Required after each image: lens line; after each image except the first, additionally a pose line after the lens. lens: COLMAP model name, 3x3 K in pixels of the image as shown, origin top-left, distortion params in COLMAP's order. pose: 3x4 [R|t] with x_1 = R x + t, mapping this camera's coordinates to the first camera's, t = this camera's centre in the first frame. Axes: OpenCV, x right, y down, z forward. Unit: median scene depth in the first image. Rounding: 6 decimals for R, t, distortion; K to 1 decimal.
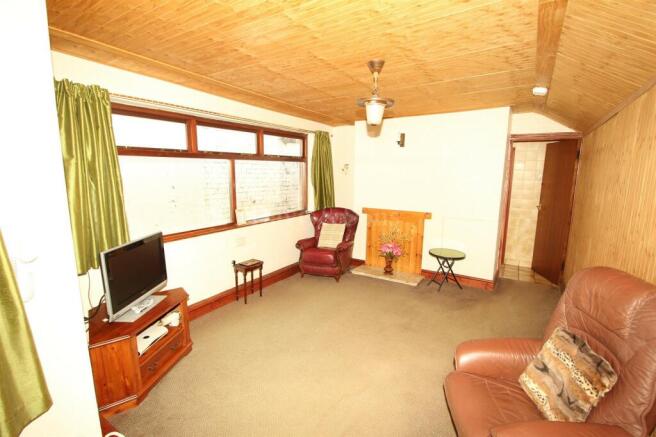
lens RADIAL K [[307.1, 0, 325.2], [0, 307.1, 221.3], [0, 0, 1]] dist [-0.015347, -0.000110]
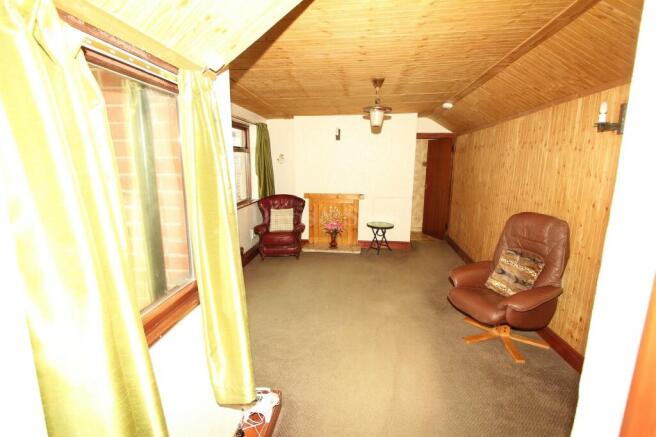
lens RADIAL K [[307.1, 0, 325.2], [0, 307.1, 221.3], [0, 0, 1]] dist [-0.015347, -0.000110]
pose [[0.899425, -0.089027, 0.427912, -0.333740], [0.073927, 0.995917, 0.051813, 0.005666], [-0.430778, -0.014968, 0.902334, -0.058183]]
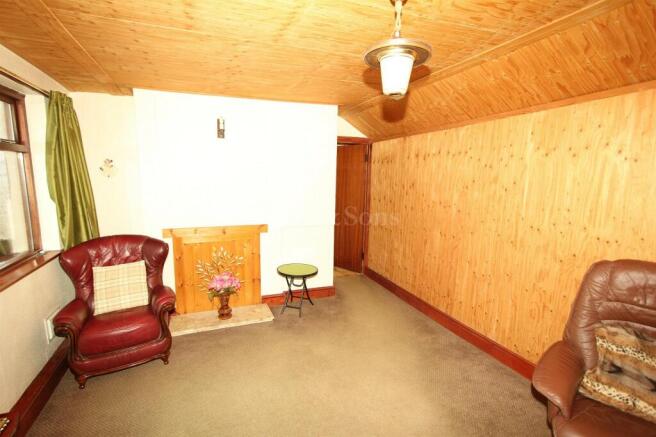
lens RADIAL K [[310.6, 0, 319.0], [0, 310.6, 220.9], [0, 0, 1]] dist [-0.003318, -0.000329]
pose [[0.586403, -0.123116, 0.800609, -0.220726], [0.122927, 0.990460, 0.062274, -0.069115], [-0.800638, 0.061899, 0.595943, 0.400773]]
